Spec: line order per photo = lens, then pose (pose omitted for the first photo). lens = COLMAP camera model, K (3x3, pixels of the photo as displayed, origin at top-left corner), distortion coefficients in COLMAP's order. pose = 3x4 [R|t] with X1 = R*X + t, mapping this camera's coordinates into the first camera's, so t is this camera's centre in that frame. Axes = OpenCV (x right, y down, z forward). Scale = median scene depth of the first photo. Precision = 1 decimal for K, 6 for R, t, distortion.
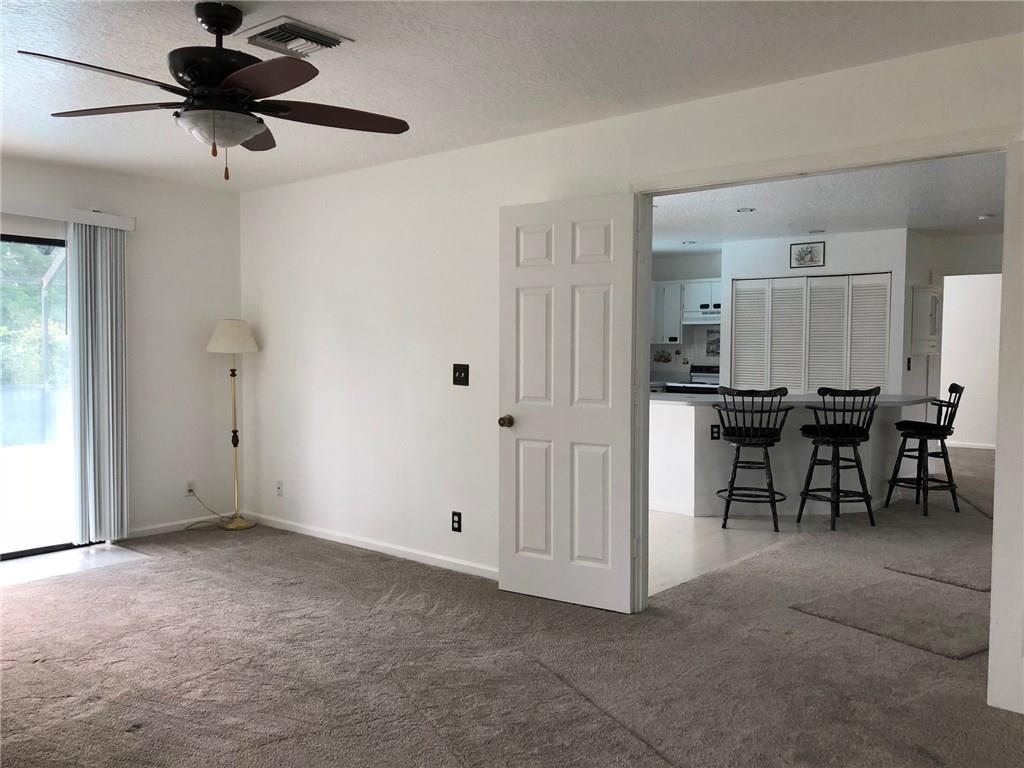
lens RADIAL K [[832.8, 0, 519.7], [0, 832.8, 387.8], [0, 0, 1]] dist [0.046814, -0.089455]
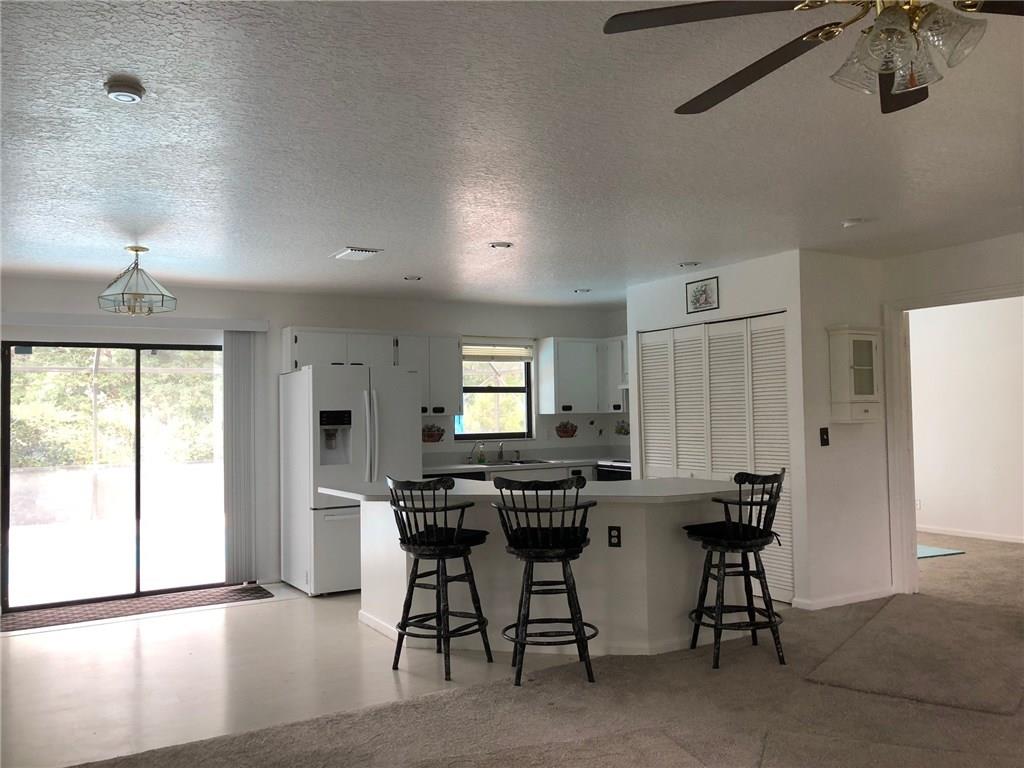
lens RADIAL K [[832.8, 0, 519.7], [0, 832.8, 387.8], [0, 0, 1]] dist [0.046814, -0.089455]
pose [[0.945898, -0.035508, -0.322515, 0.541295], [0.009546, 0.996609, -0.081726, -0.016661], [0.324323, 0.074226, 0.943030, 0.289255]]
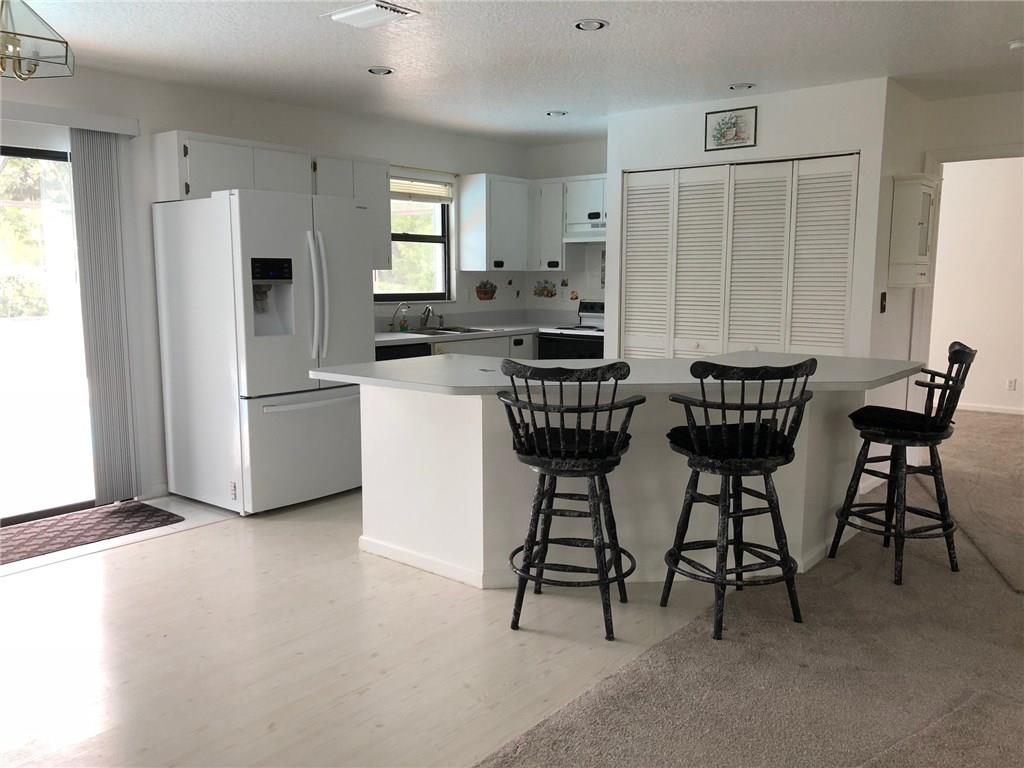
lens RADIAL K [[832.8, 0, 519.7], [0, 832.8, 387.8], [0, 0, 1]] dist [0.046814, -0.089455]
pose [[0.999865, -0.006103, 0.015228, 0.218207], [0.004733, 0.996072, 0.088424, -0.025821], [-0.015708, -0.088340, 0.995967, 0.446394]]
